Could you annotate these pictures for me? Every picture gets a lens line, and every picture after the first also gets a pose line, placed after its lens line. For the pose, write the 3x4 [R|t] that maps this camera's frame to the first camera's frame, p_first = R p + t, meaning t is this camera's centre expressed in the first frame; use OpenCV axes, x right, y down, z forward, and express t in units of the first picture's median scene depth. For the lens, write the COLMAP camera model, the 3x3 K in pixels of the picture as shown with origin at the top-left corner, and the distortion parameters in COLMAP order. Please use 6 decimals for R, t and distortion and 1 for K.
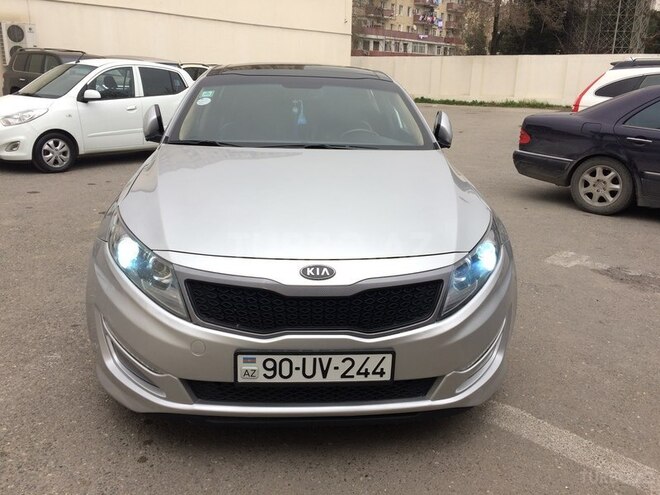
lens RADIAL K [[558.8, 0, 333.9], [0, 558.8, 247.8], [0, 0, 1]] dist [0.089773, -0.119418]
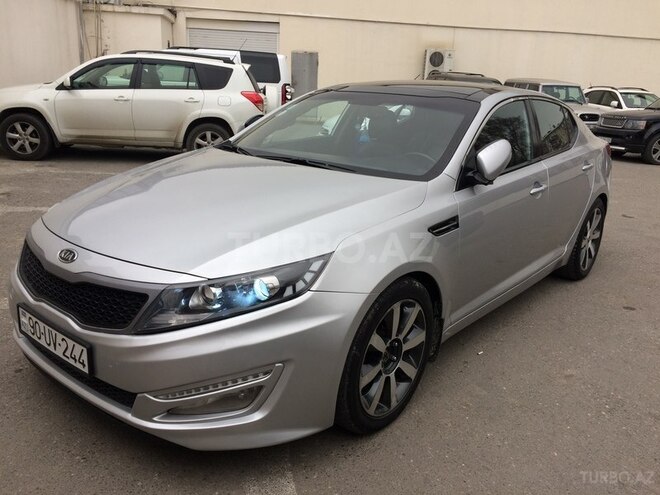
lens RADIAL K [[558.8, 0, 333.9], [0, 558.8, 247.8], [0, 0, 1]] dist [0.089773, -0.119418]
pose [[0.723185, 0.205928, -0.659240, 0.124703], [-0.231300, 0.971609, 0.049769, -0.017084], [0.650772, 0.116490, 0.750284, 0.056865]]
